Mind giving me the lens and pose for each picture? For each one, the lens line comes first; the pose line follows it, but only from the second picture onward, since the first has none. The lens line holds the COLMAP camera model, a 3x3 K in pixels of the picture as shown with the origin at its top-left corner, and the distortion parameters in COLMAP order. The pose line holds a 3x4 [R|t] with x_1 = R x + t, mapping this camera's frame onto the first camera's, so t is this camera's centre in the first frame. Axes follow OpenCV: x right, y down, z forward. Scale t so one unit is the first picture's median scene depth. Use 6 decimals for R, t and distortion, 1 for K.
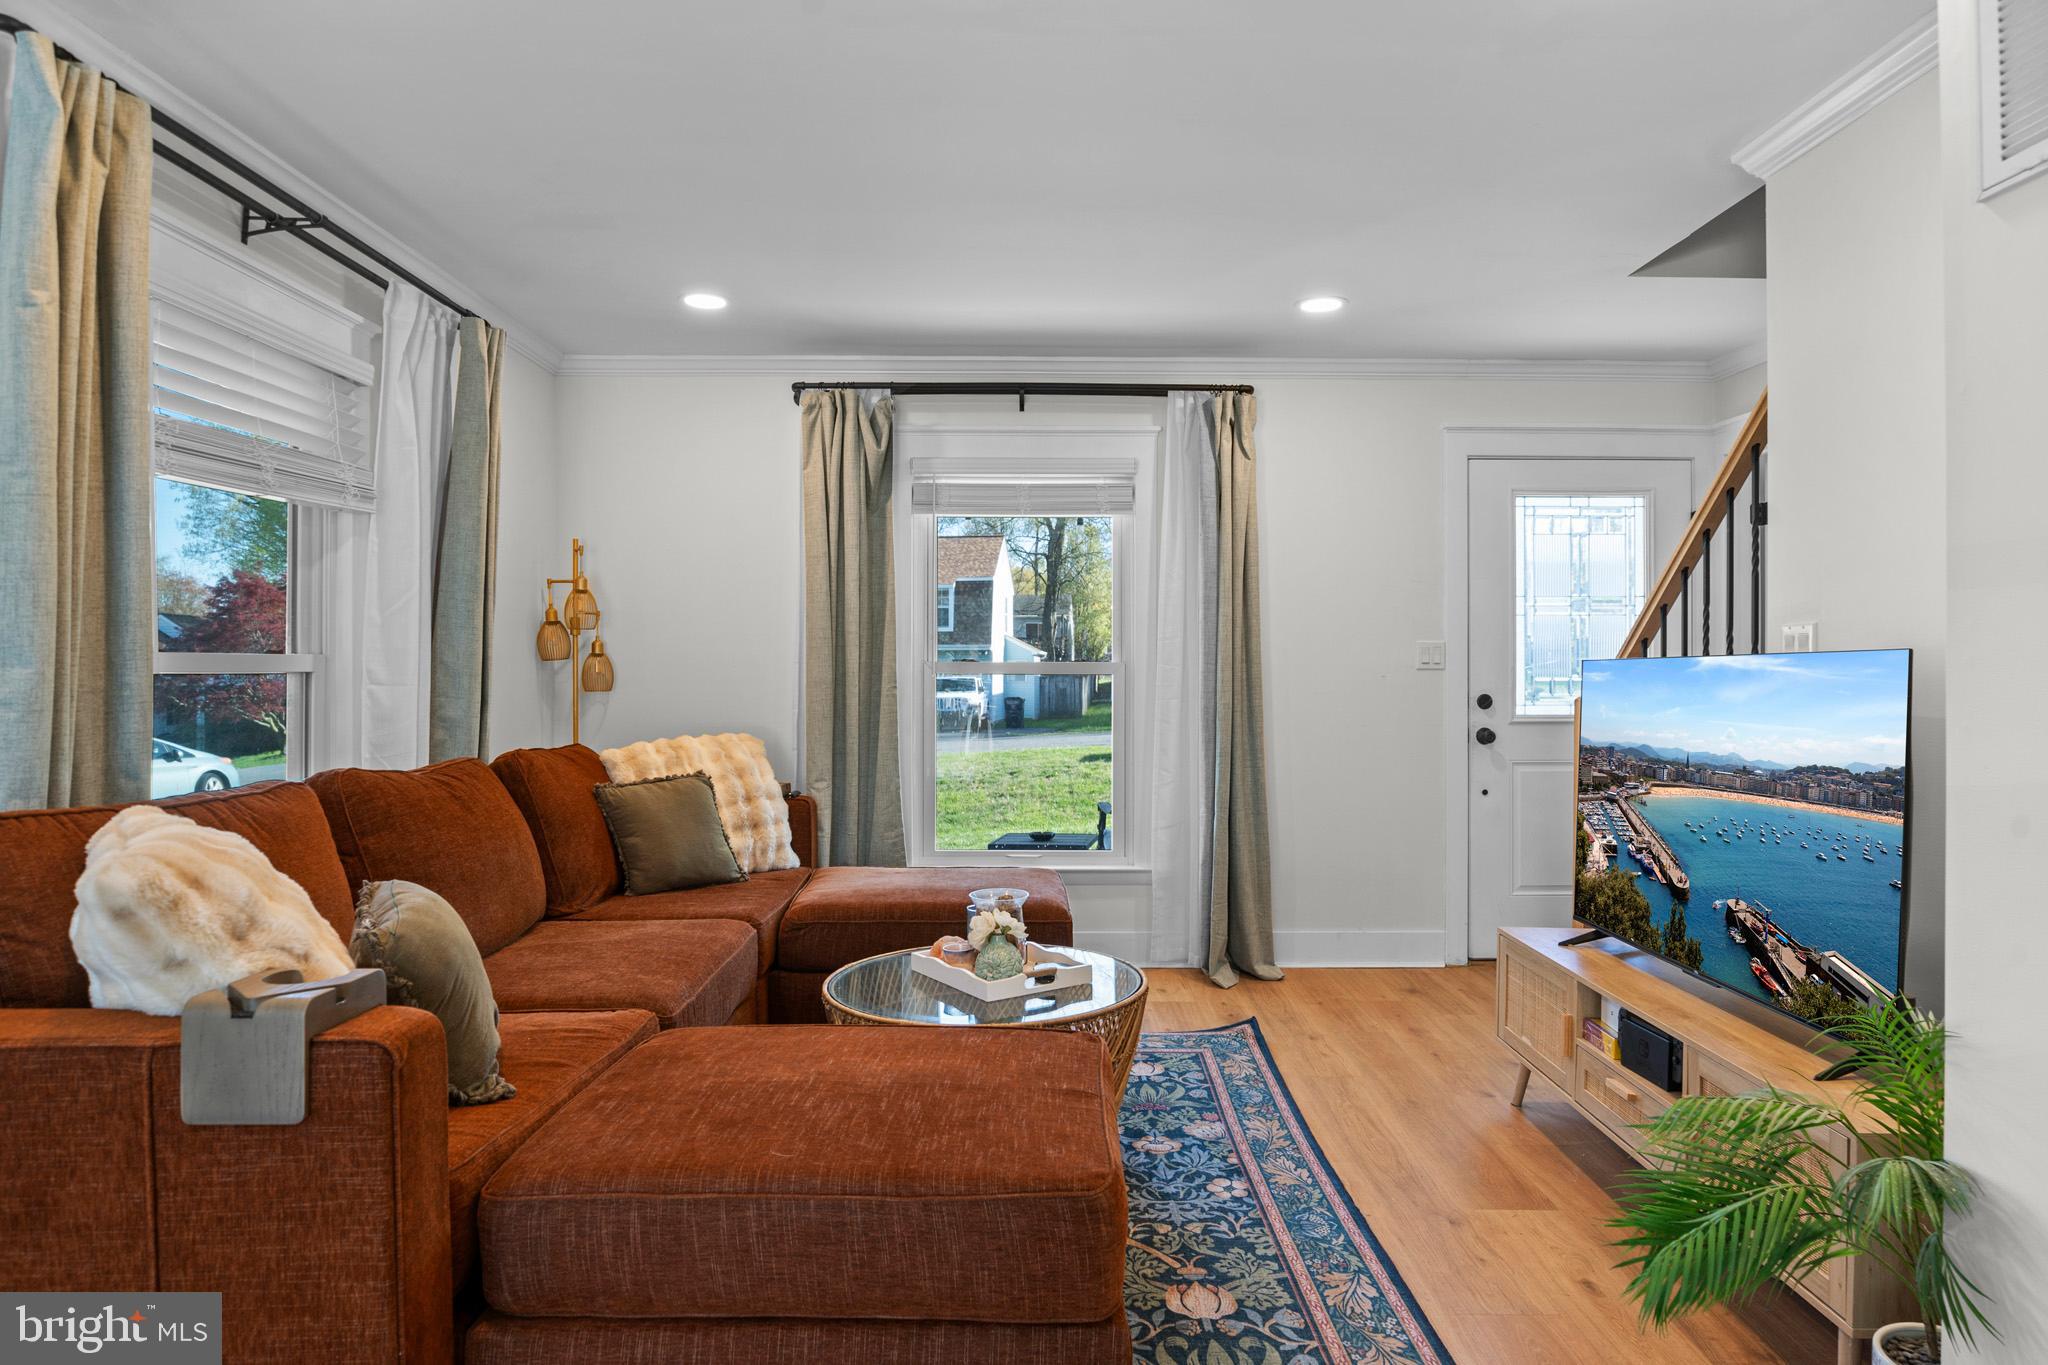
lens RADIAL K [[1137.3, 0, 1053.1], [0, 1137.3, 677.0], [0, 0, 1]] dist [0.011871, -0.001272]
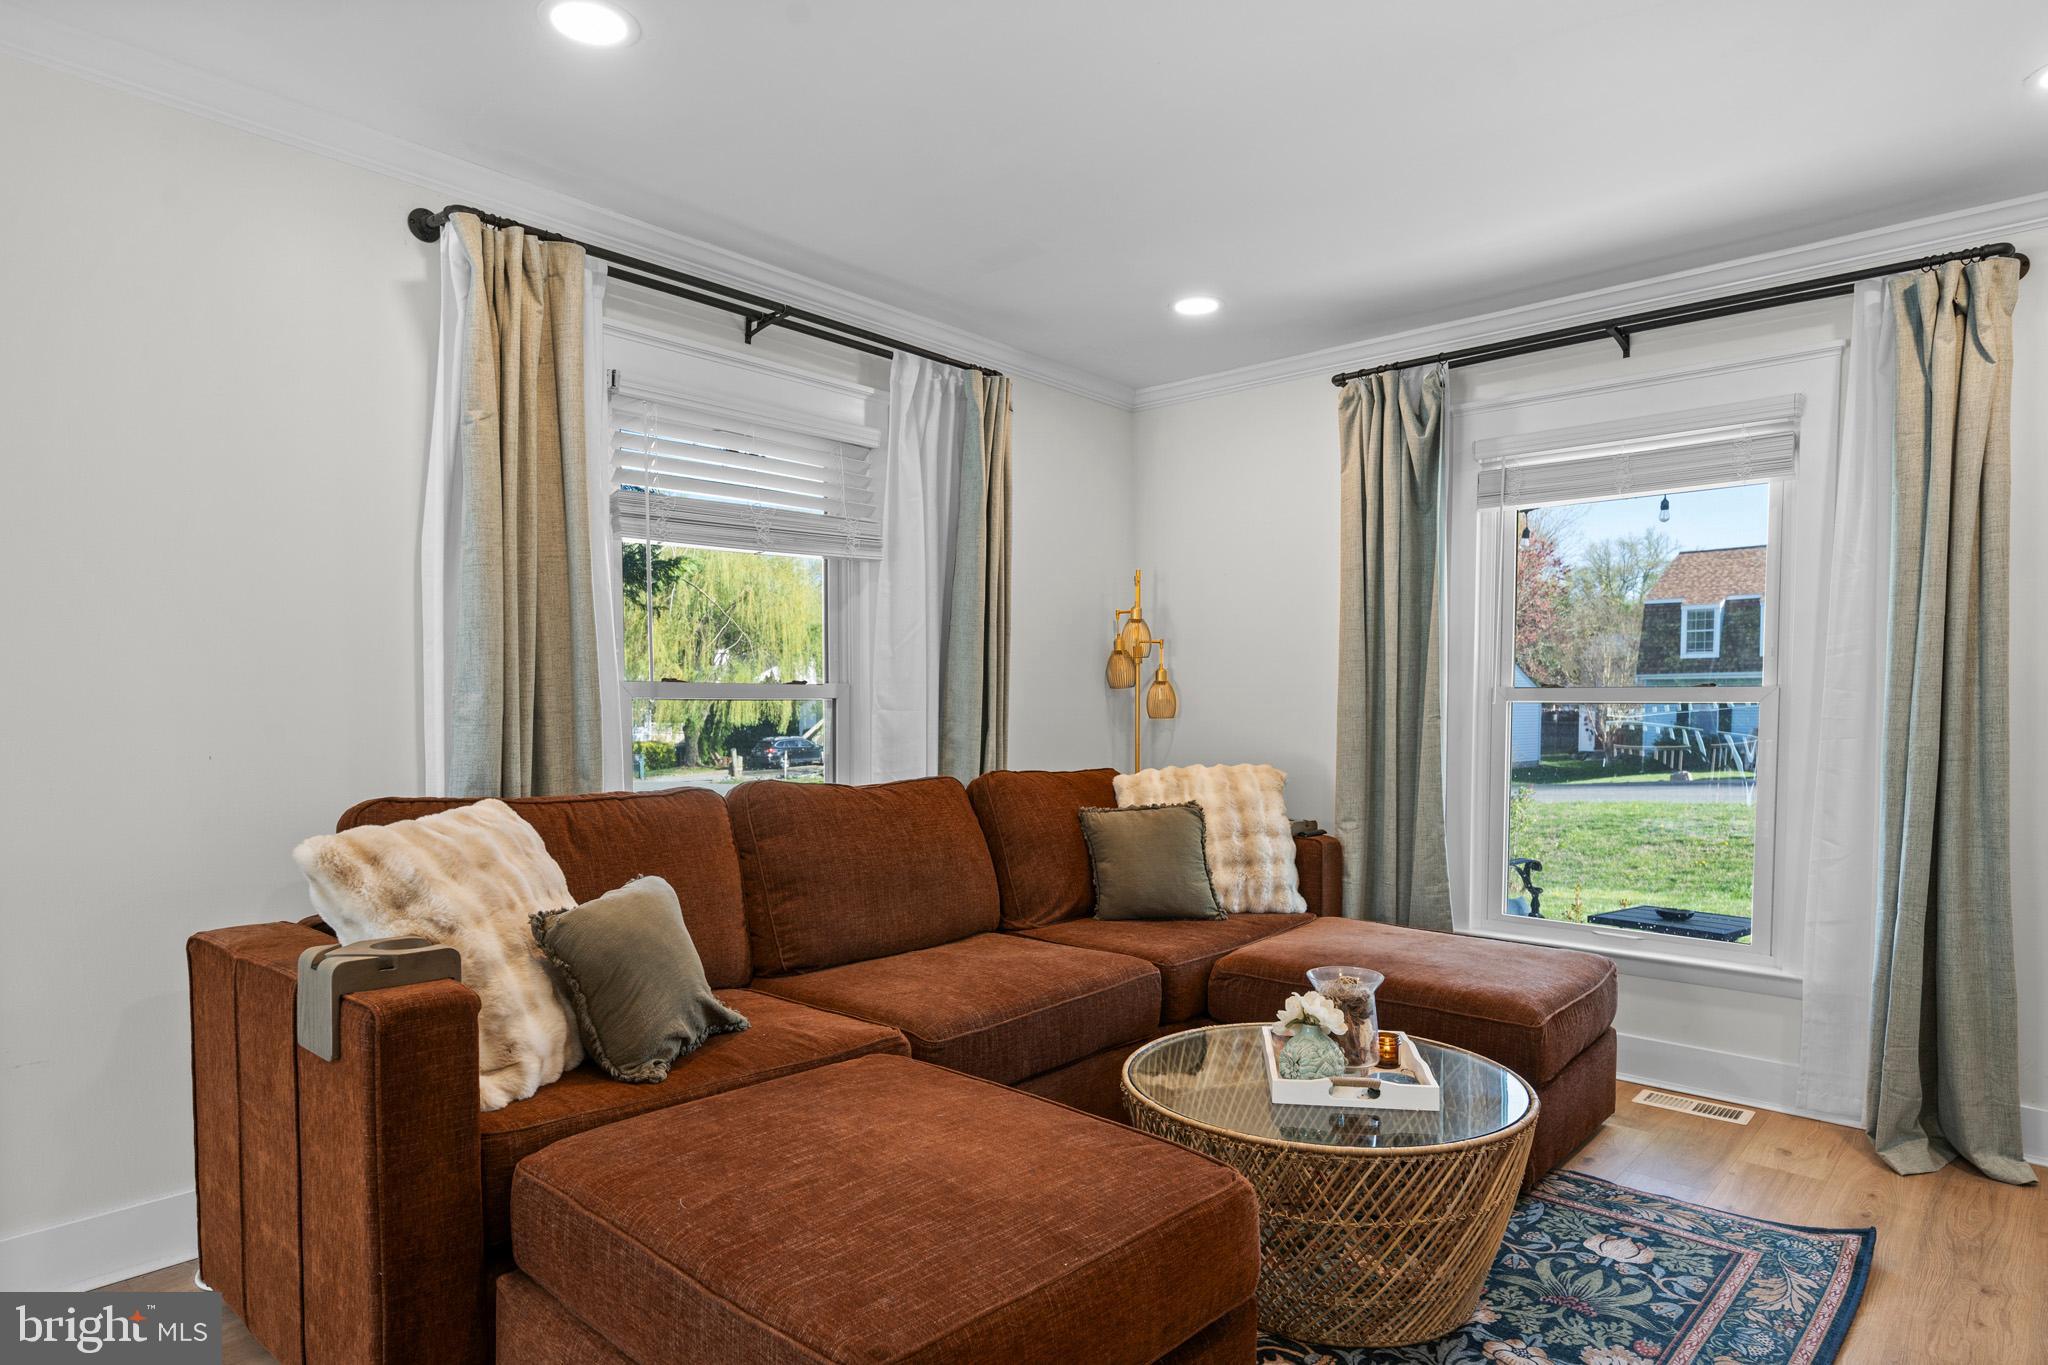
lens RADIAL K [[1137.3, 0, 1065.0], [0, 1137.3, 754.2], [0, 0, 1]] dist [0.011871, -0.001272]
pose [[0.752546, 0.032336, -0.657746, 0.235352], [-0.005025, 0.999047, 0.043365, 0.001275], [0.658521, -0.029329, 0.751991, 0.196942]]
